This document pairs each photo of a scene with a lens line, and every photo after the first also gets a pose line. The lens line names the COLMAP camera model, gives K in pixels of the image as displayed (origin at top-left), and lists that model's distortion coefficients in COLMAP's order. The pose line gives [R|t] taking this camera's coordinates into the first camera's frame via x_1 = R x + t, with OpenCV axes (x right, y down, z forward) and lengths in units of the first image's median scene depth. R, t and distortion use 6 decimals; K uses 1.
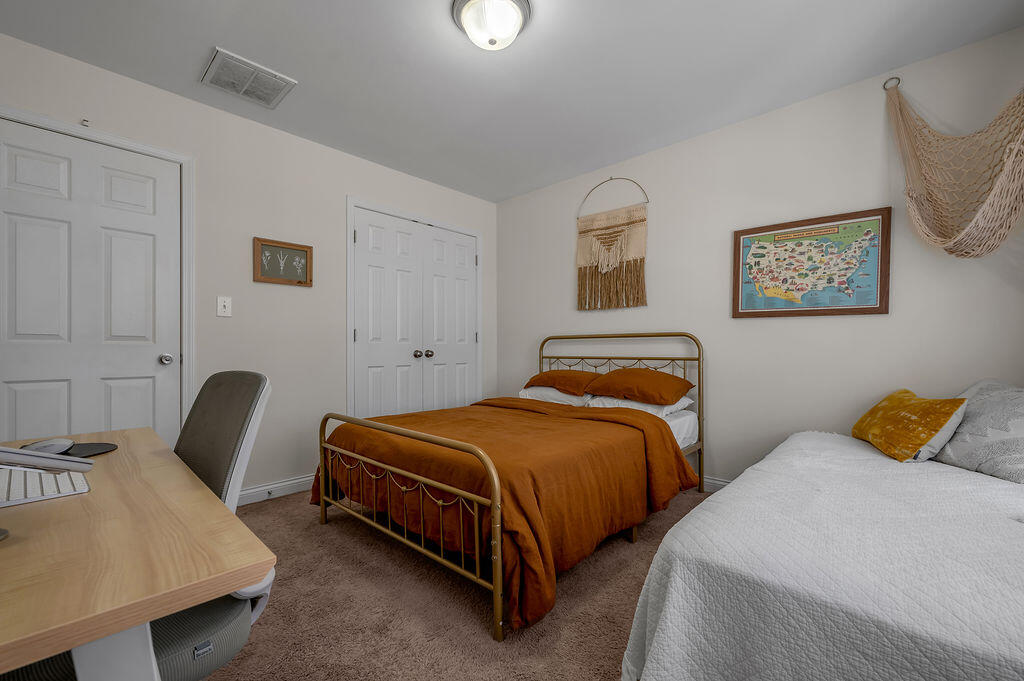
lens RADIAL K [[417.1, 0, 517.1], [0, 417.1, 348.9], [0, 0, 1]] dist [0.003526, -0.000074]
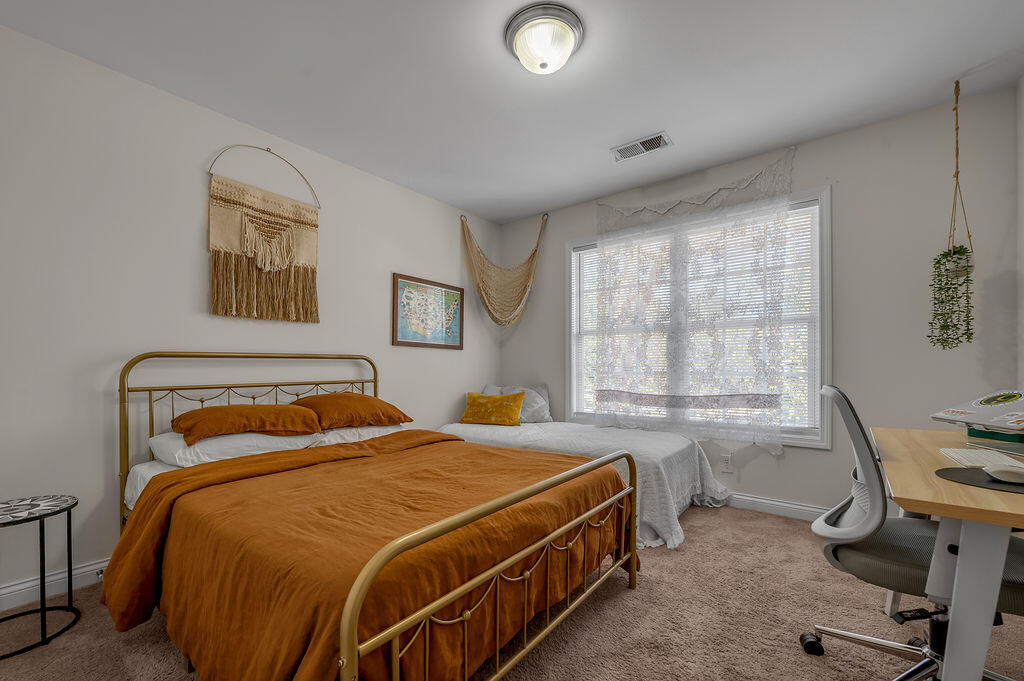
lens RADIAL K [[417.1, 0, 500.5], [0, 417.1, 373.7], [0, 0, 1]] dist [0.003526, -0.000074]
pose [[-0.045269, -0.005887, 0.998958, -0.596956], [0.015816, 0.999853, 0.006609, 0.003697], [-0.998850, 0.016098, -0.045169, 0.655025]]
